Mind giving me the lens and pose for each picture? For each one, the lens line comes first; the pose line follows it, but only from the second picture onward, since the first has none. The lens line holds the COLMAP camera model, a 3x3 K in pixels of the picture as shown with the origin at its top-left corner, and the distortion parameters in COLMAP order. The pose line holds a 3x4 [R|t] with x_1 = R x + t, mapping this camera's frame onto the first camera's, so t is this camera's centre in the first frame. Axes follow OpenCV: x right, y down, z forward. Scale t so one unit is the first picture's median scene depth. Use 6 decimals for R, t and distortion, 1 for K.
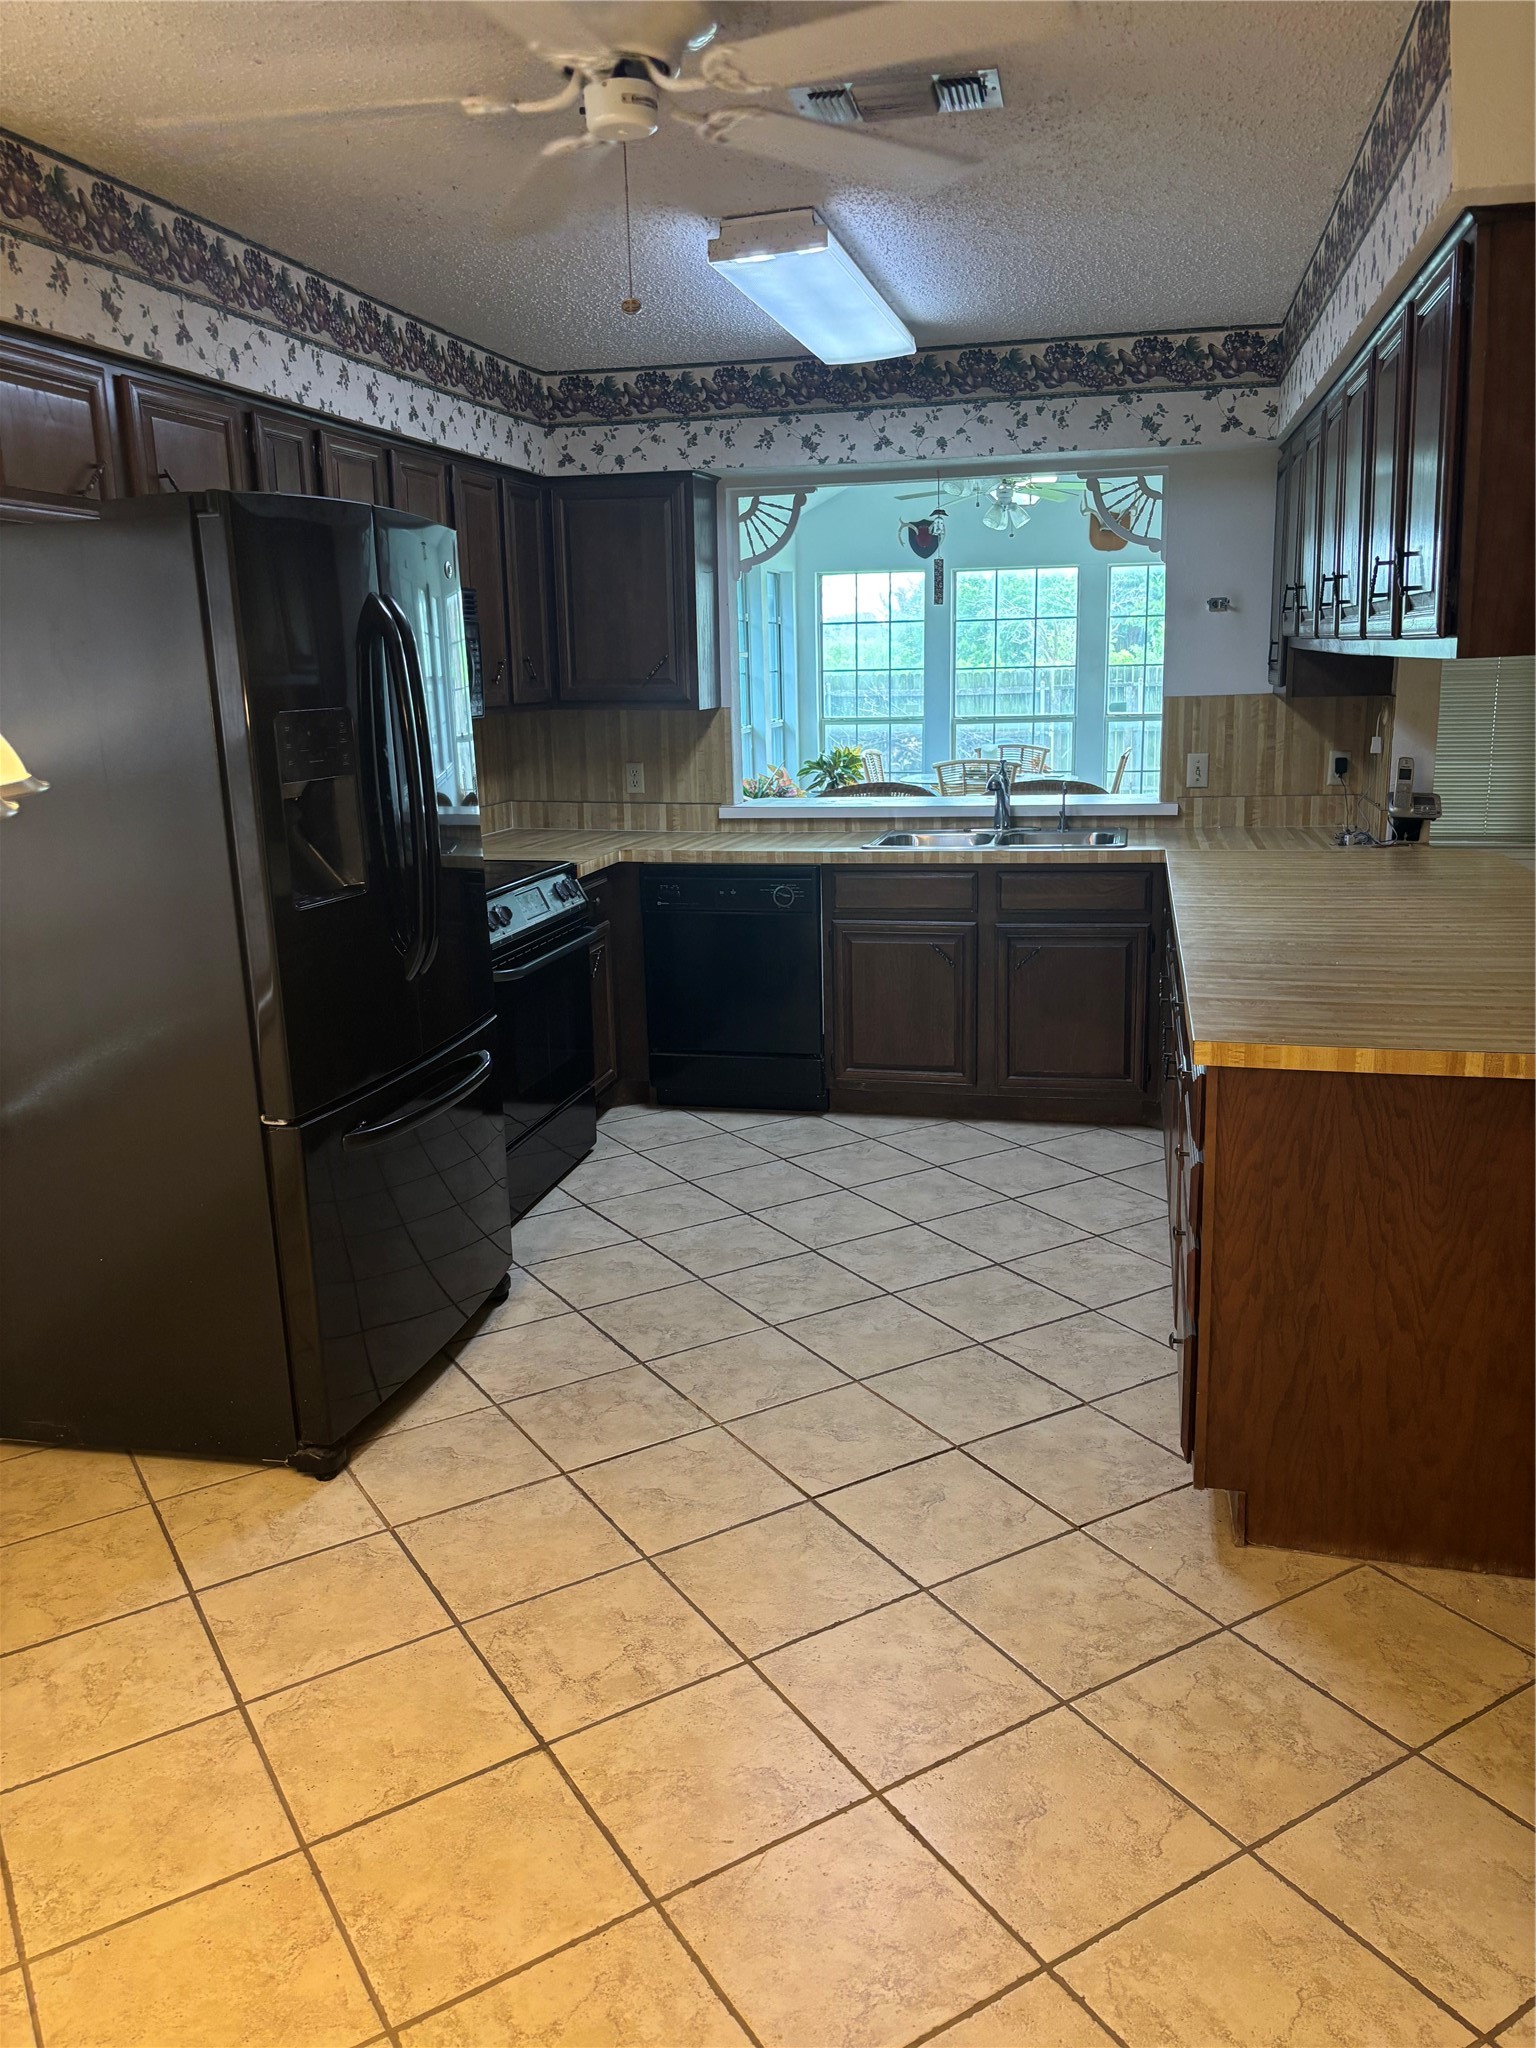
lens RADIAL K [[1560.2, 0, 756.8], [0, 1560.2, 1016.5], [0, 0, 1]] dist [0.067667, -0.079810]
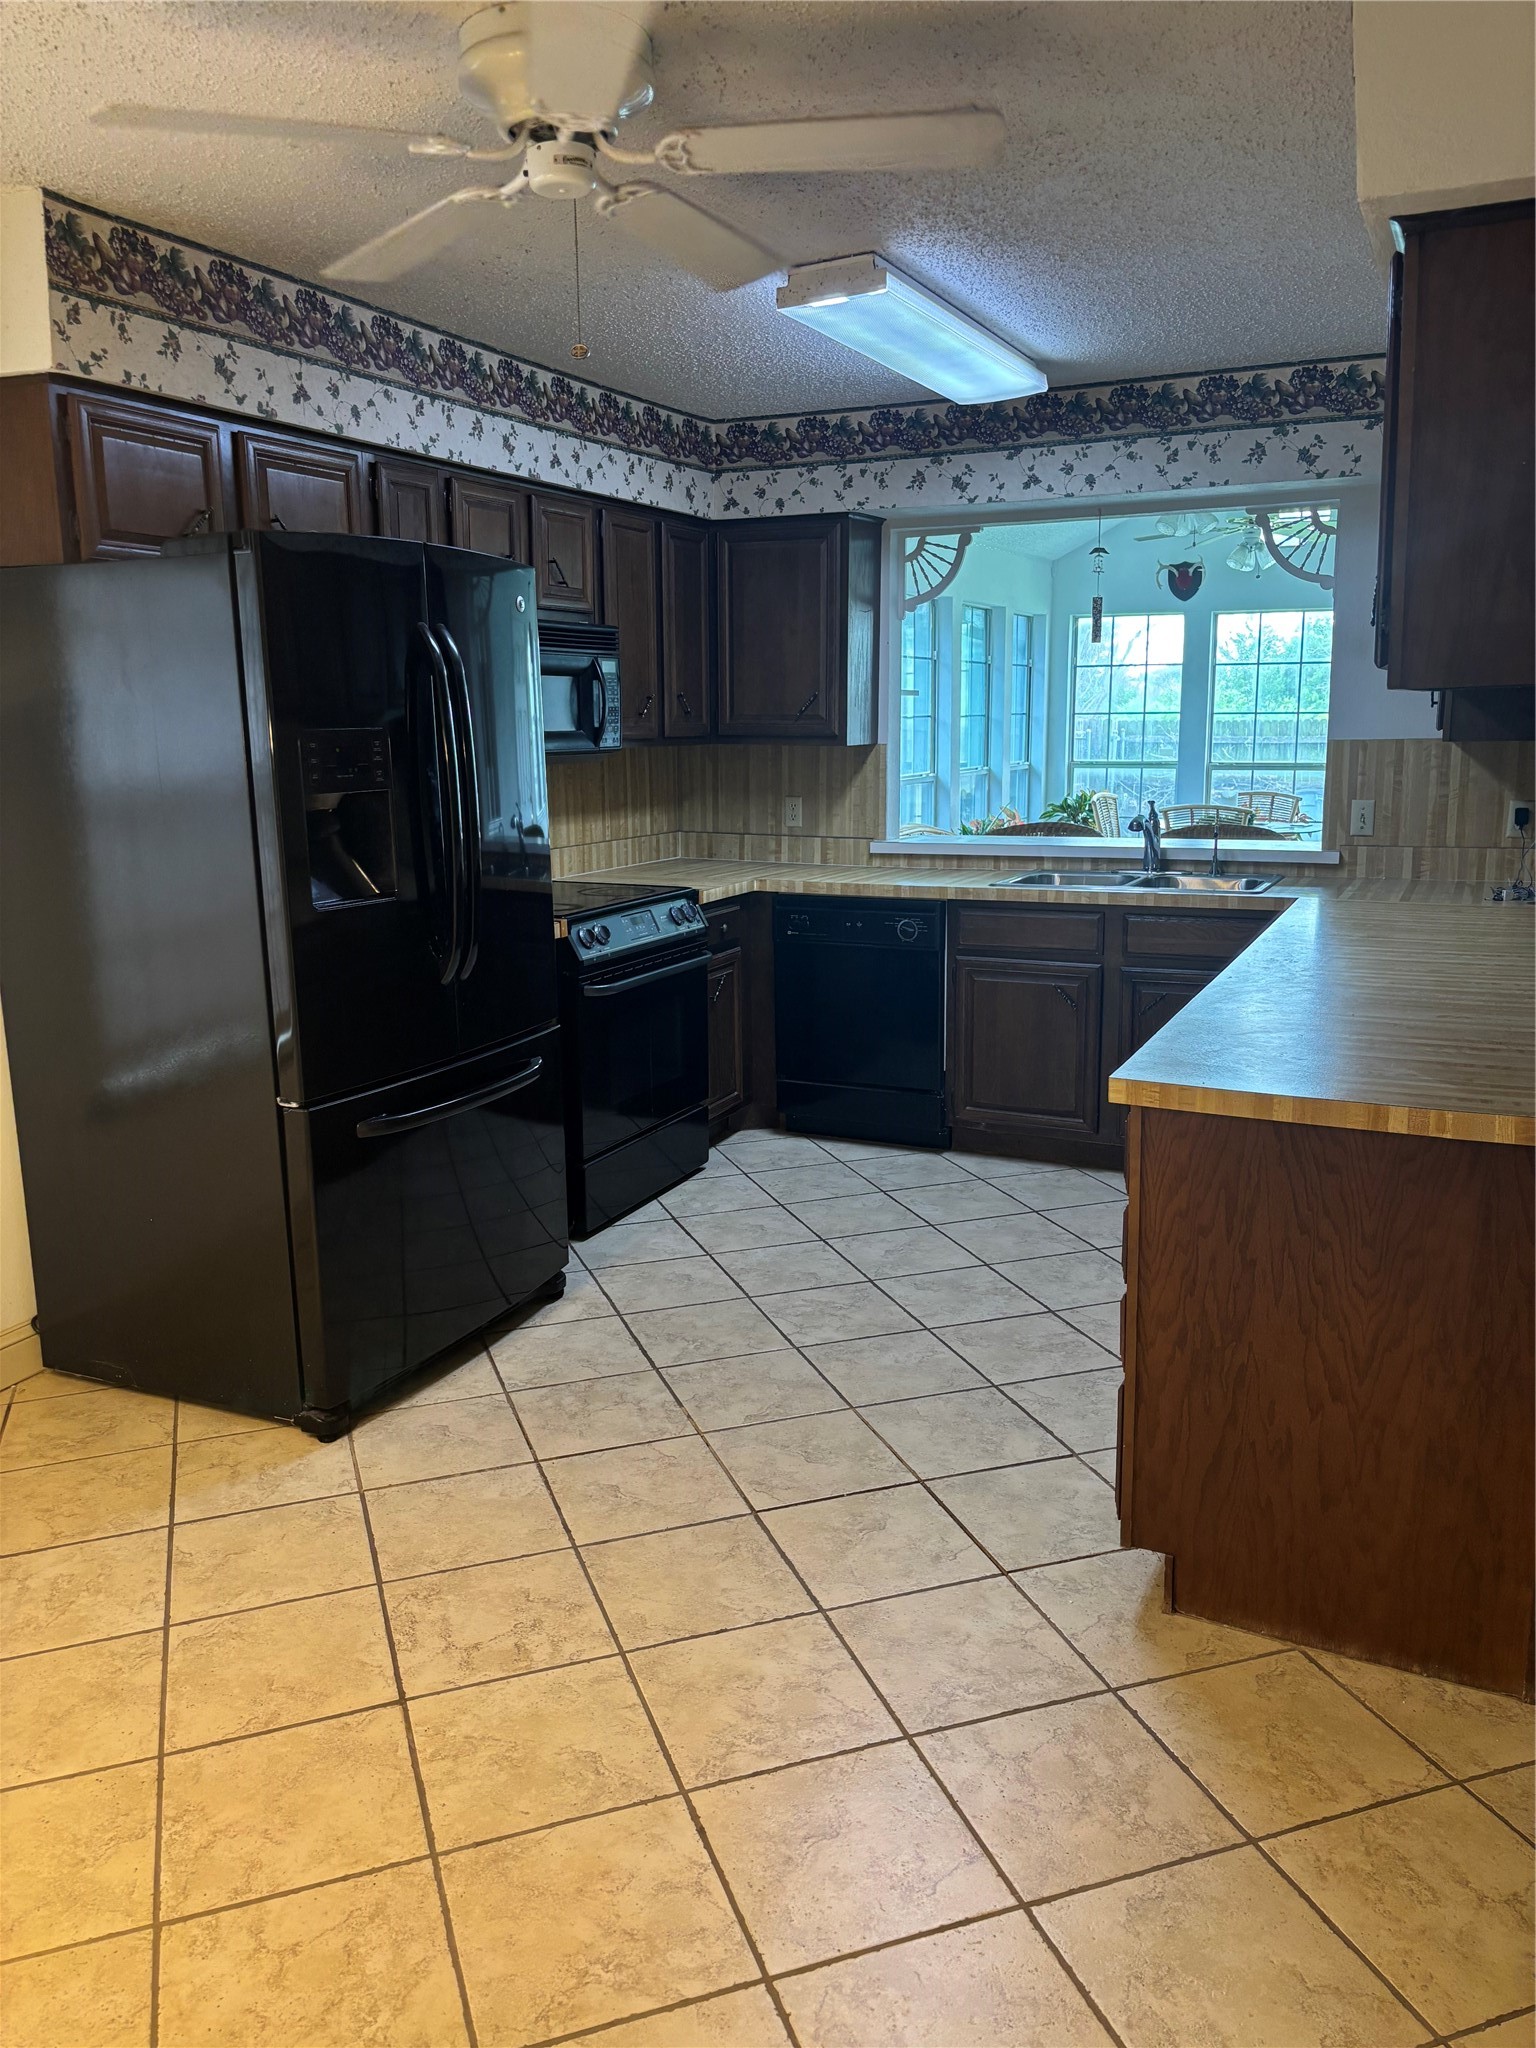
lens RADIAL K [[1560.2, 0, 759.9], [0, 1560.2, 1020.2], [0, 0, 1]] dist [0.067667, -0.079810]
pose [[0.975616, 0.054811, -0.212532, 0.213444], [-0.060462, 0.997966, -0.020179, 0.009859], [0.210993, 0.032537, 0.976946, 0.001859]]
